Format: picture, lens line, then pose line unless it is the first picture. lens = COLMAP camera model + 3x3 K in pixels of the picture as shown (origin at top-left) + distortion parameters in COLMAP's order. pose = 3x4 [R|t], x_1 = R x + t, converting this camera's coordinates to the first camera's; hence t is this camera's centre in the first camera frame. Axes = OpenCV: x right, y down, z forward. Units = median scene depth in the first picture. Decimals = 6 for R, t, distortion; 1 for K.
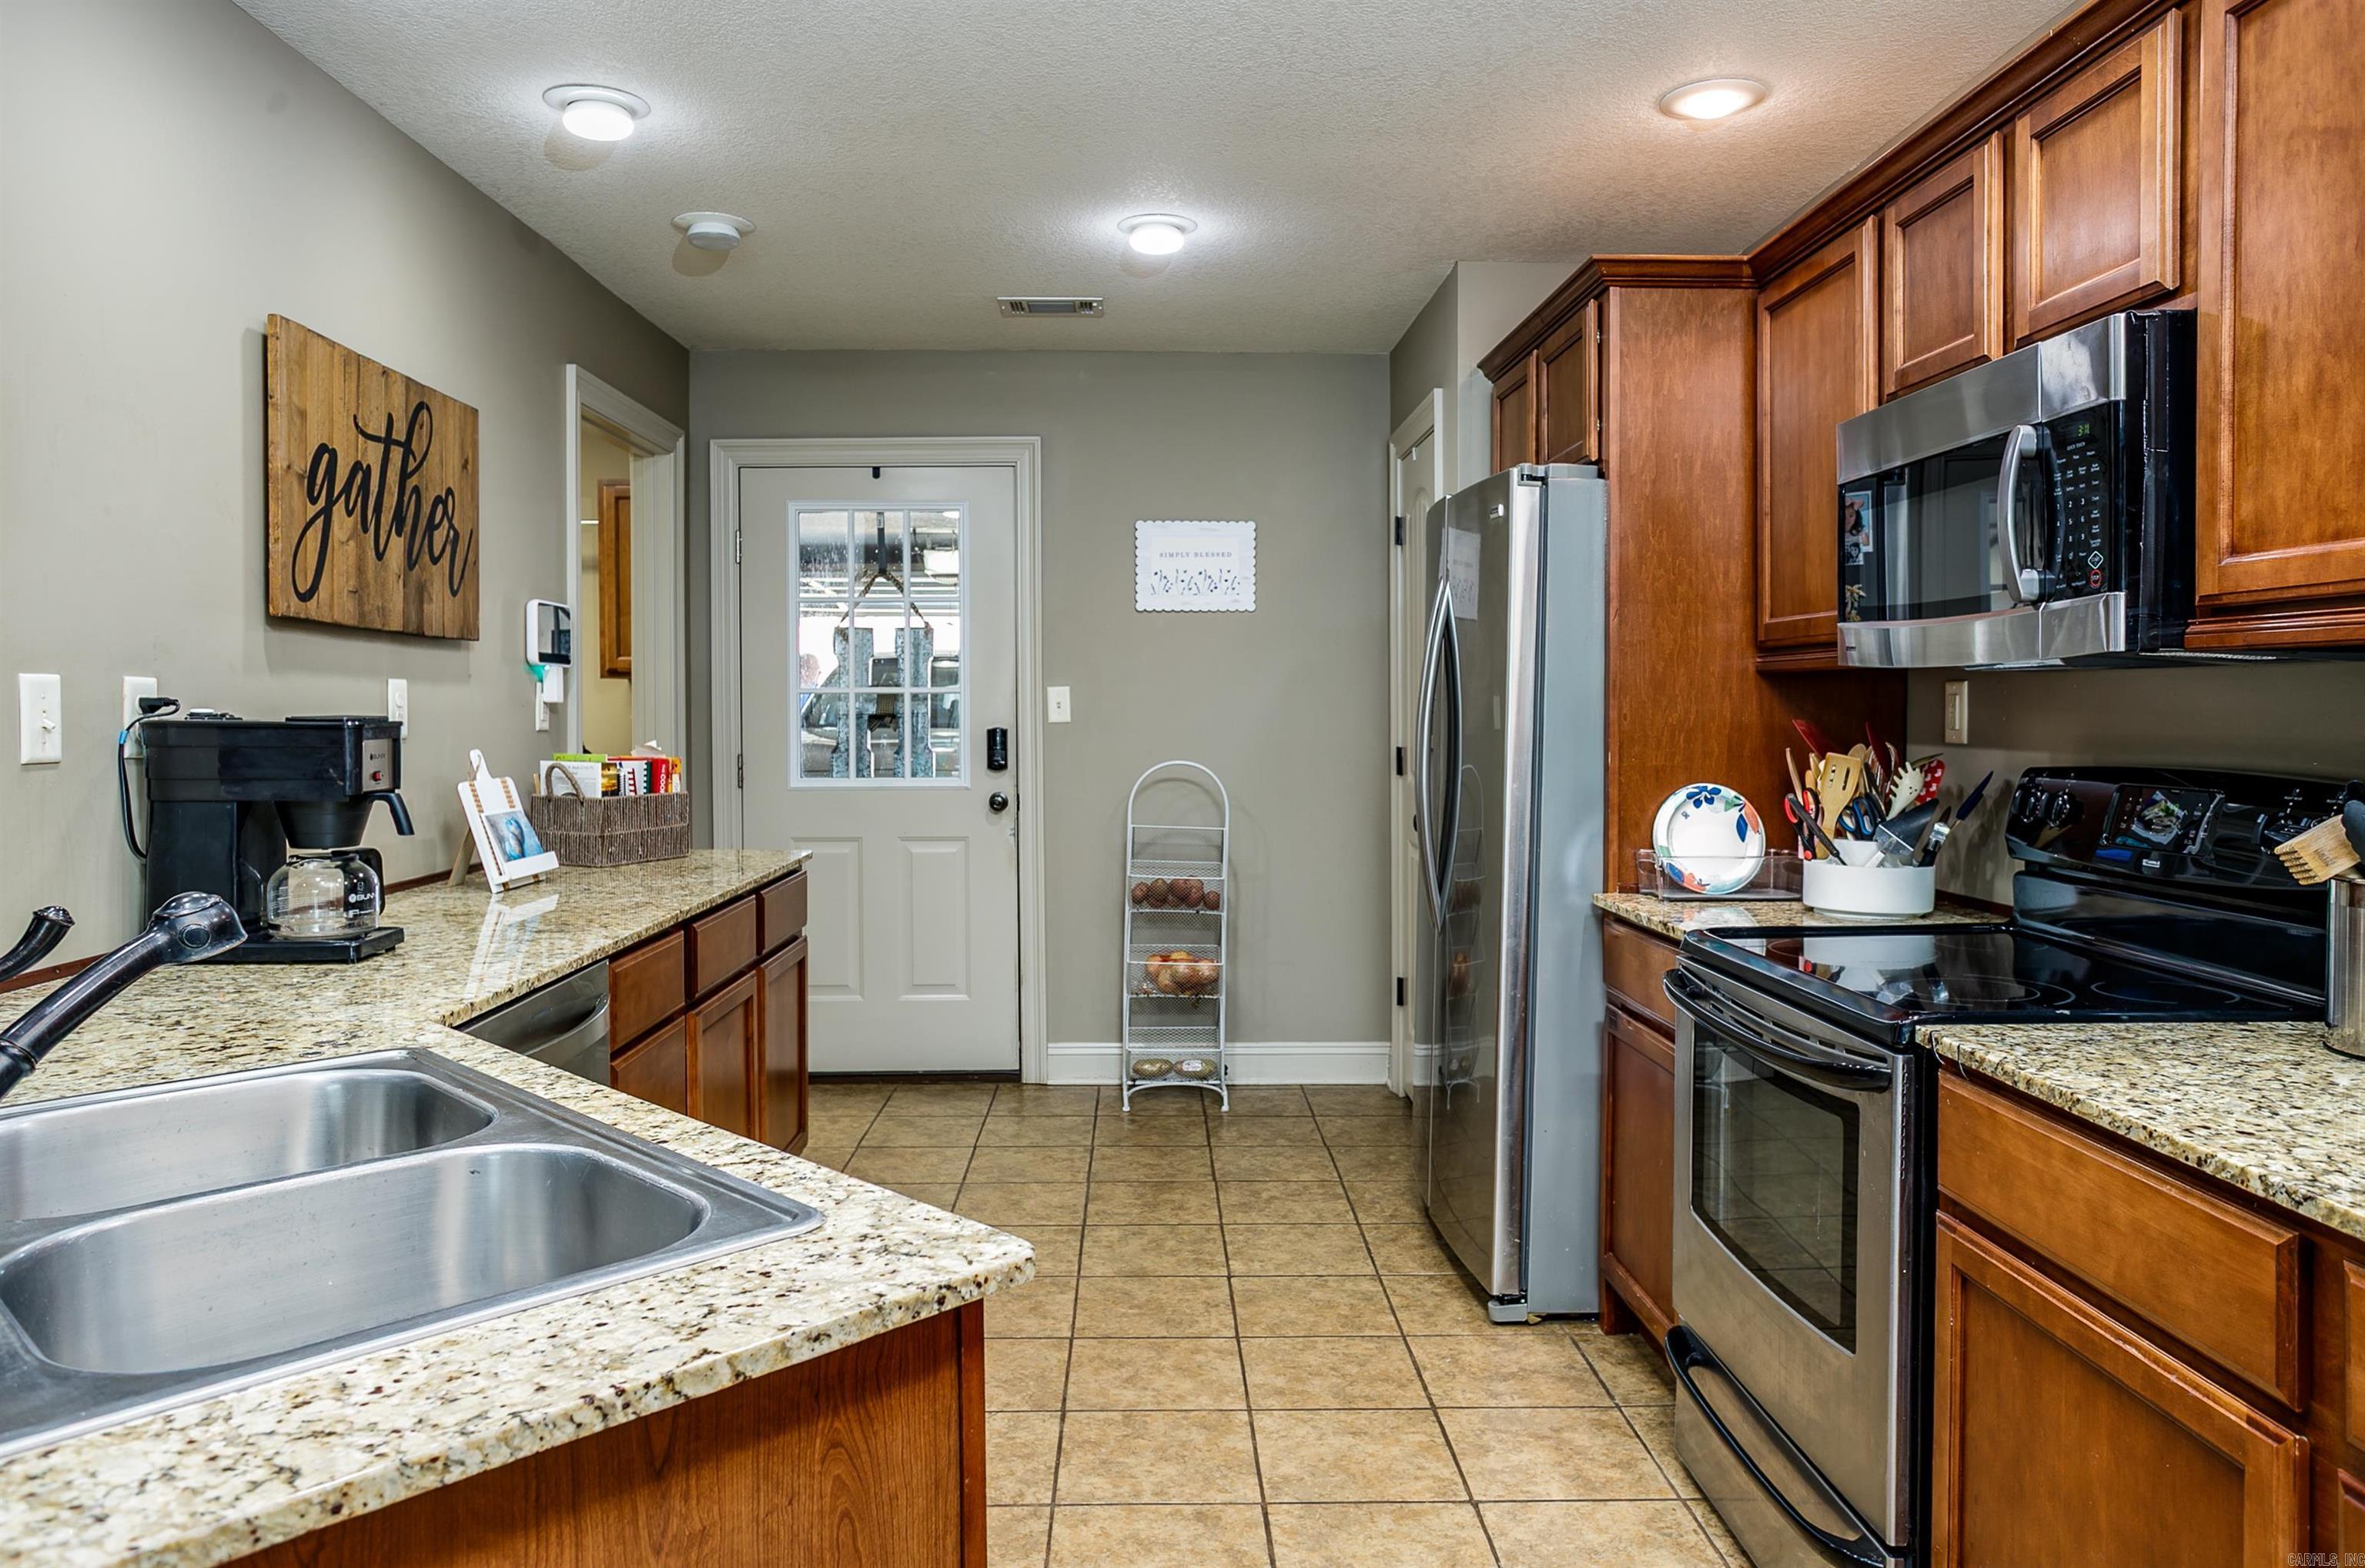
lens RADIAL K [[1557.3, 0, 1189.0], [0, 1557.3, 731.3], [0, 0, 1]] dist [-0.039763, 0.017501]
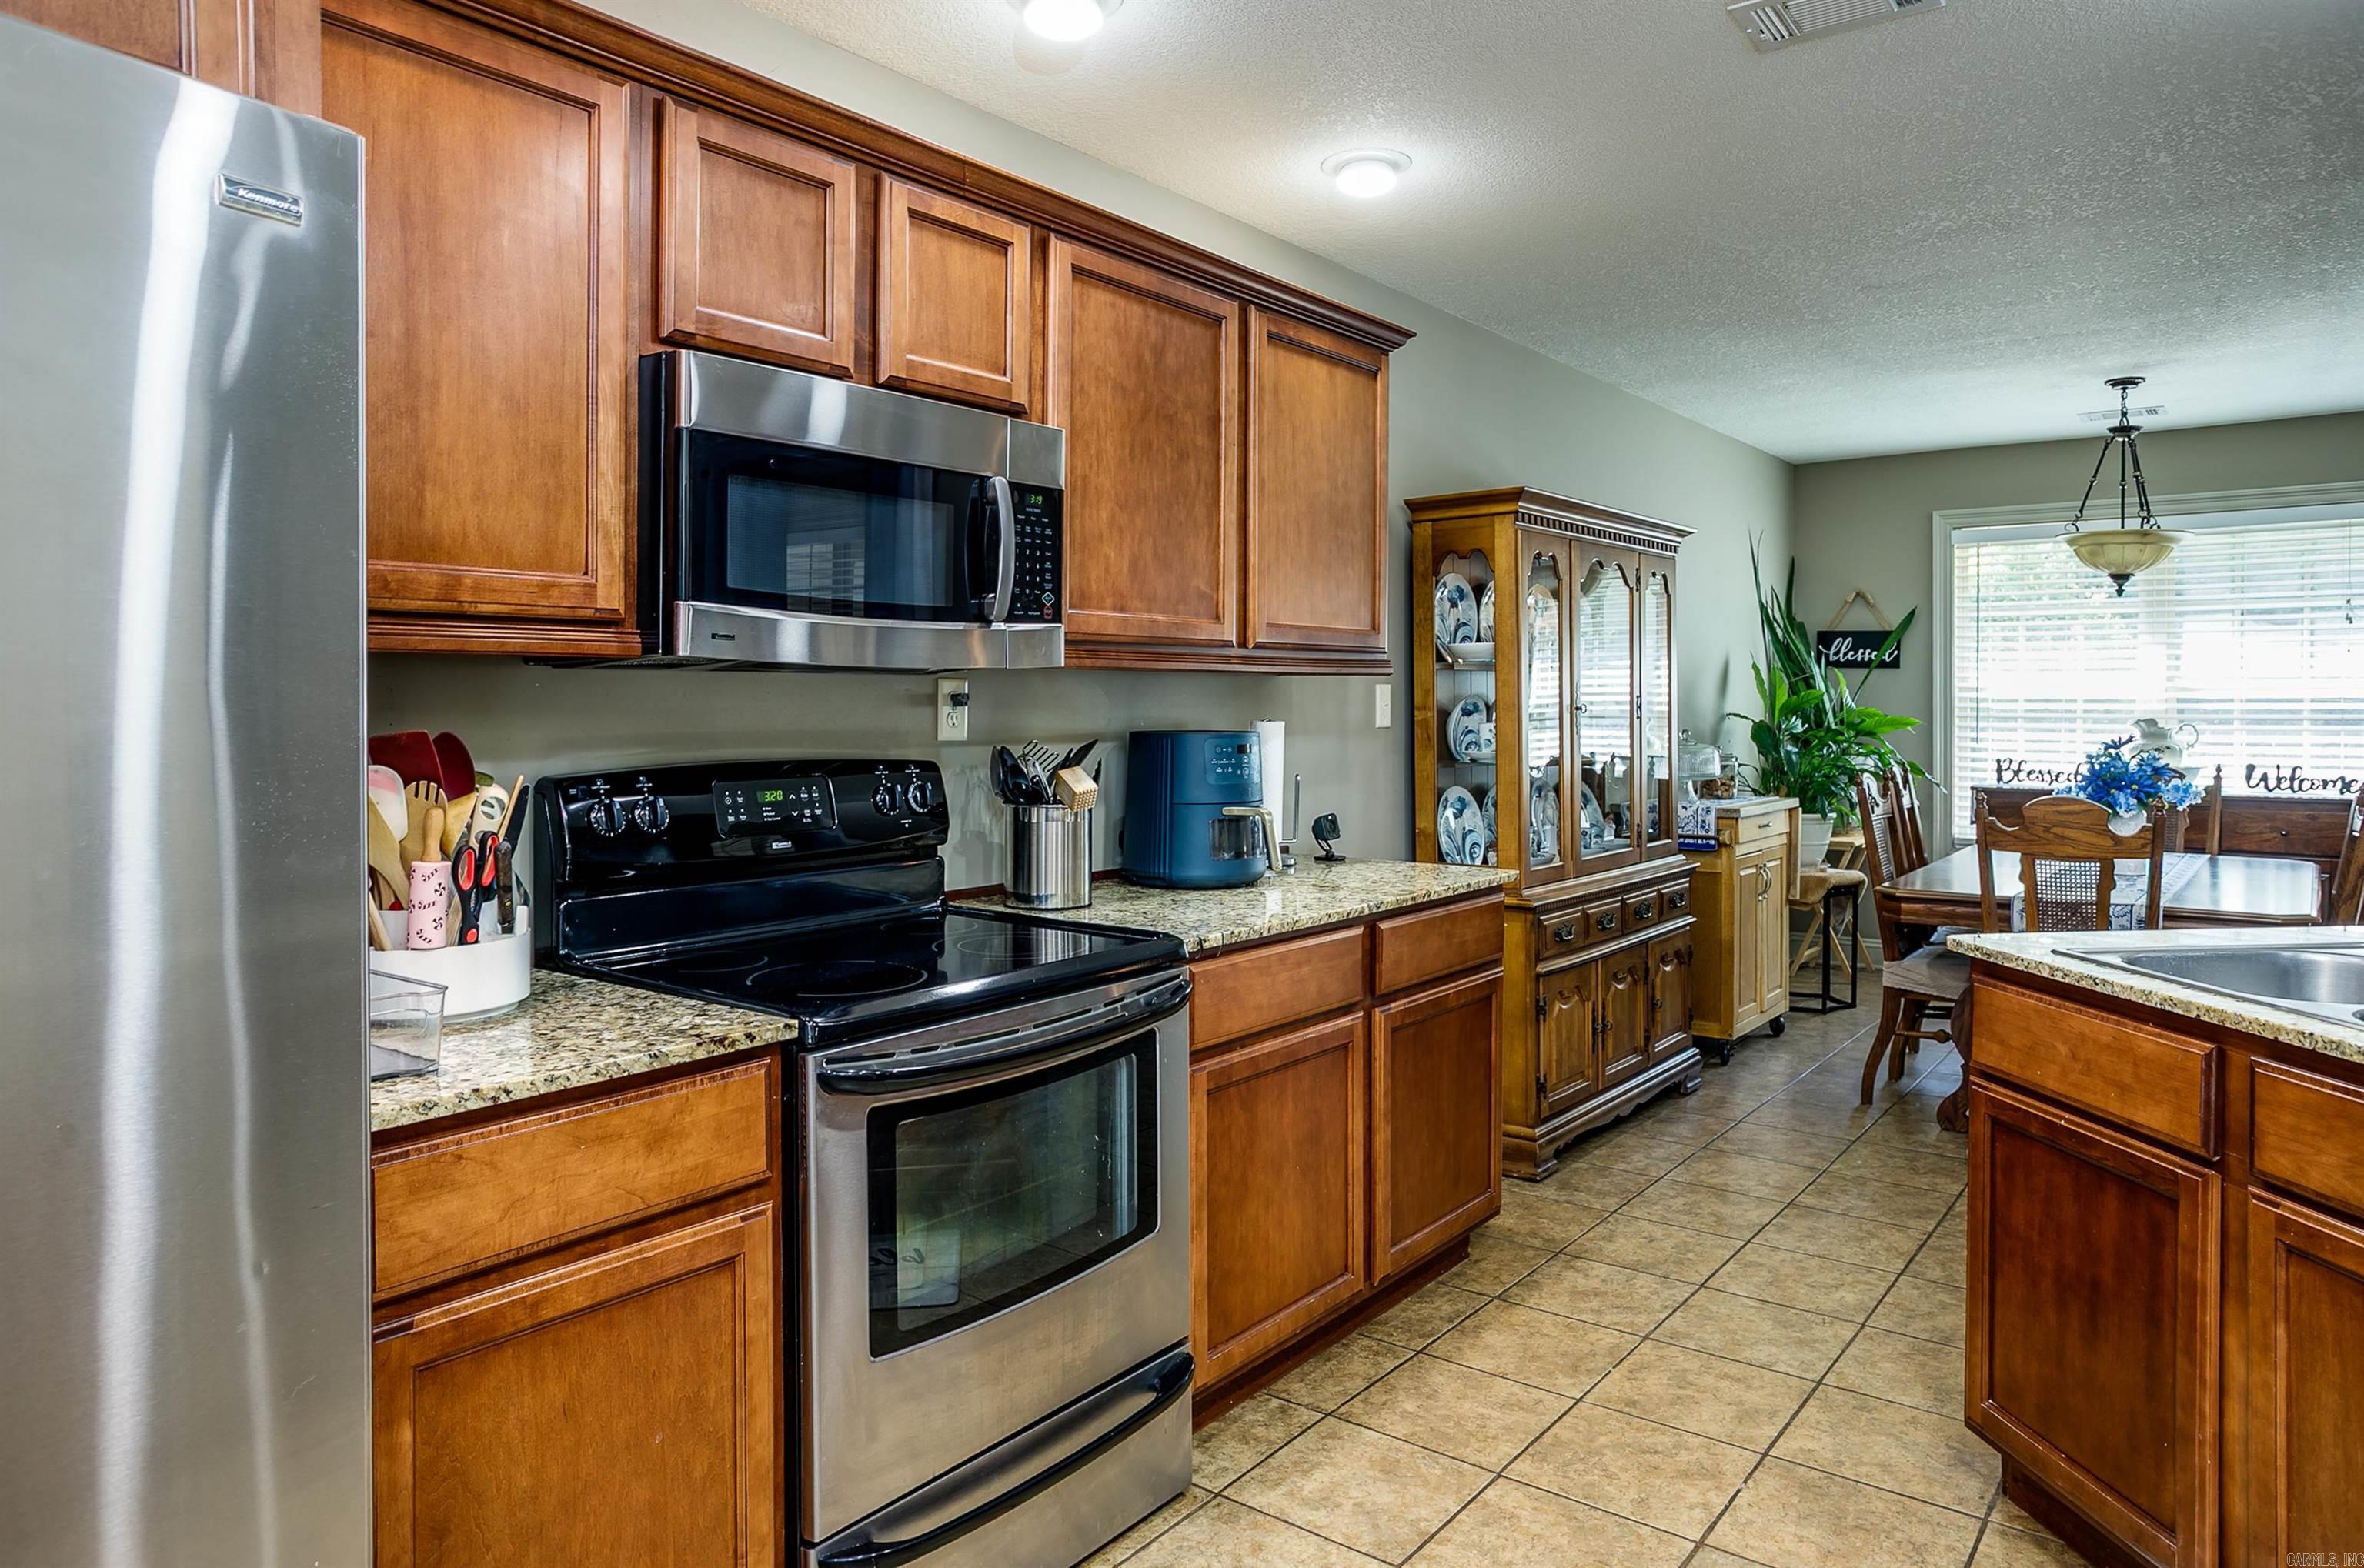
lens RADIAL K [[1474.0, 0, 1208.2], [0, 1474.0, 711.7], [0, 0, 1]] dist [-0.008961, 0.008671]
pose [[-0.773023, -0.003615, 0.634368, -0.411559], [0.012501, 0.999703, 0.020930, -0.041307], [-0.634255, 0.024110, -0.772748, 2.214111]]
